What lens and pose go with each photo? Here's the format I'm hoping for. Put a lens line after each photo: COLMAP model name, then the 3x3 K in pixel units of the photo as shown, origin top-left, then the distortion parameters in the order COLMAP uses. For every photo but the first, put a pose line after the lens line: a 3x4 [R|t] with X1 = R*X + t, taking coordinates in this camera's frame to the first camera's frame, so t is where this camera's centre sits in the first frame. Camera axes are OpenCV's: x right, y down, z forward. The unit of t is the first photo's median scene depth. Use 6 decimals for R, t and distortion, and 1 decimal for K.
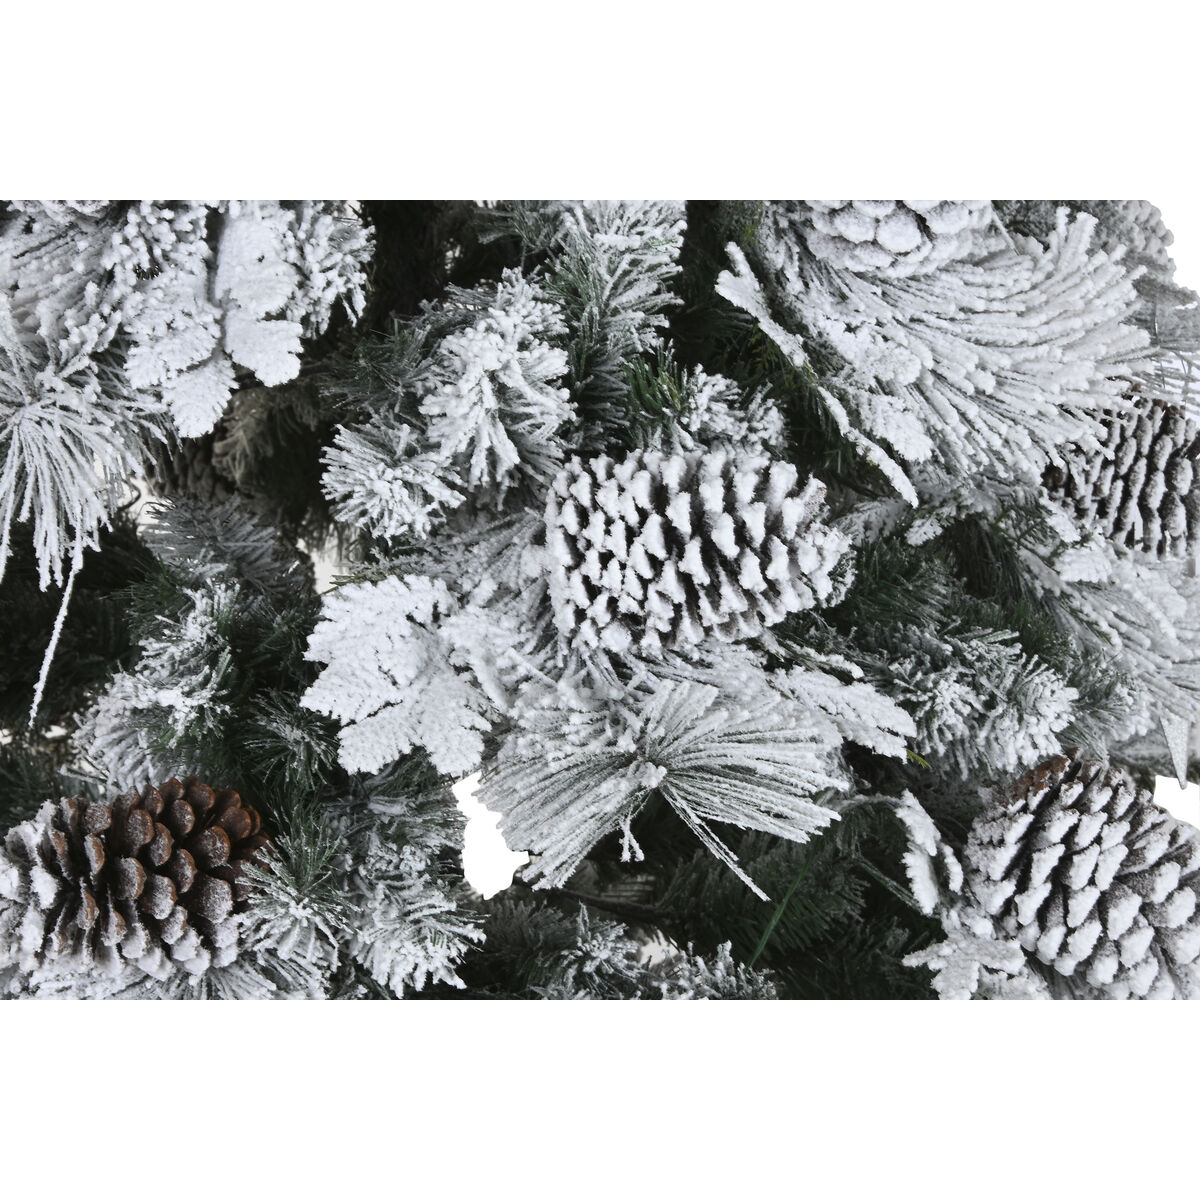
lens RADIAL K [[2591.7, 0, 600.0], [0, 2591.7, 600.0], [0, 0, 1]] dist [-0.086153, -0.277128]
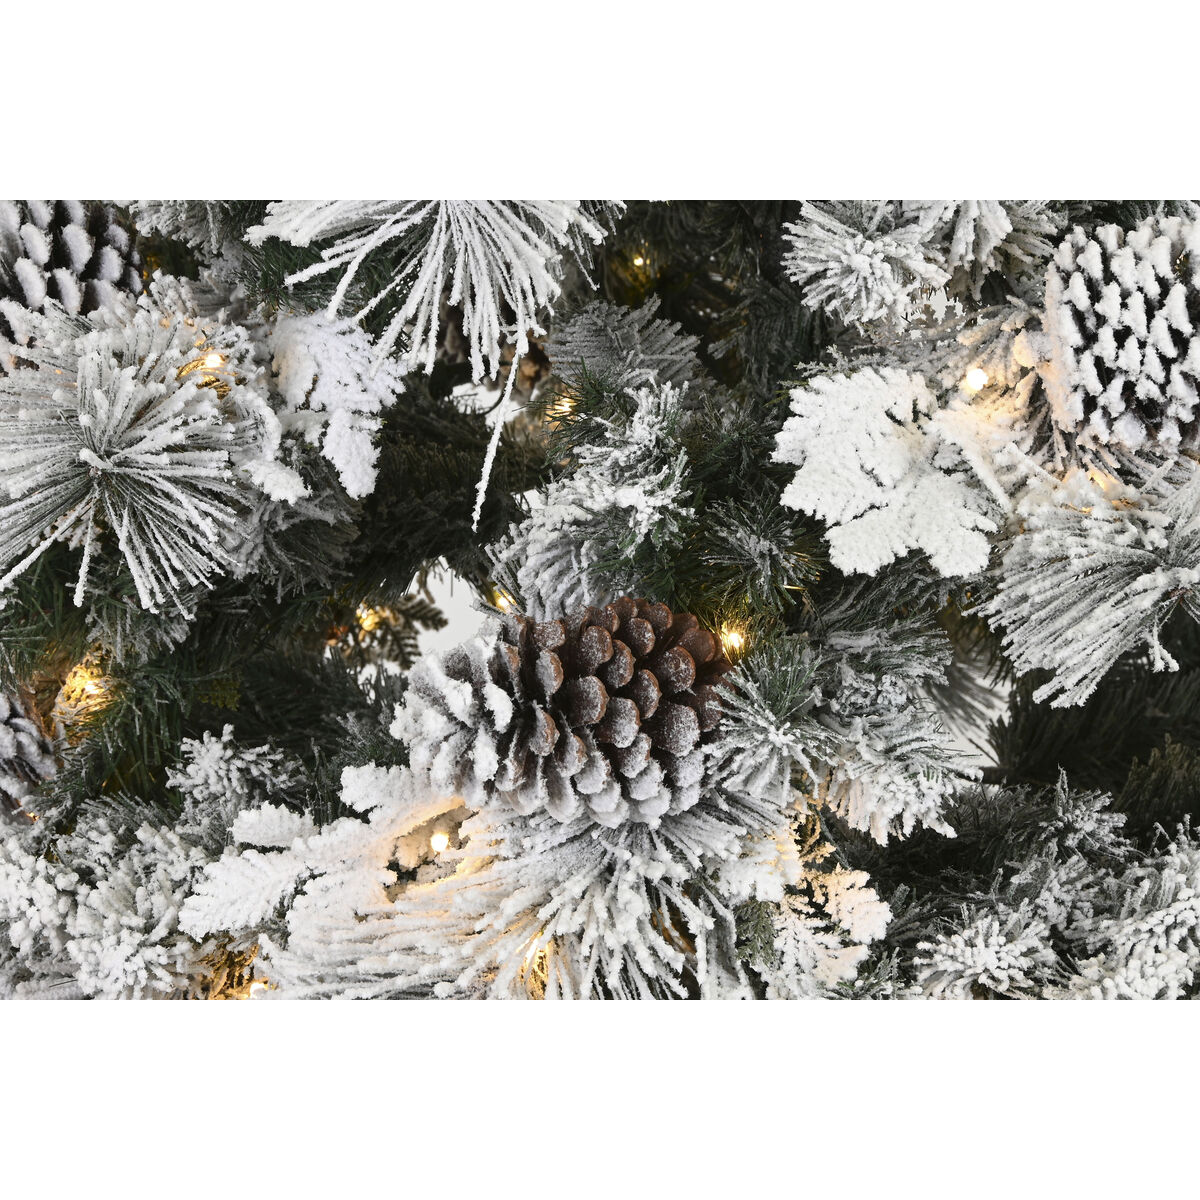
lens RADIAL K [[3446.6, 0, 600.0], [0, 3446.6, 600.0], [0, 0, 1]] dist [0.064968, -0.752098]
pose [[0.998561, -0.009378, -0.052793, -0.112348], [0.008474, 0.999814, -0.017305, 0.091107], [0.052945, 0.016833, 0.998456, -0.172702]]
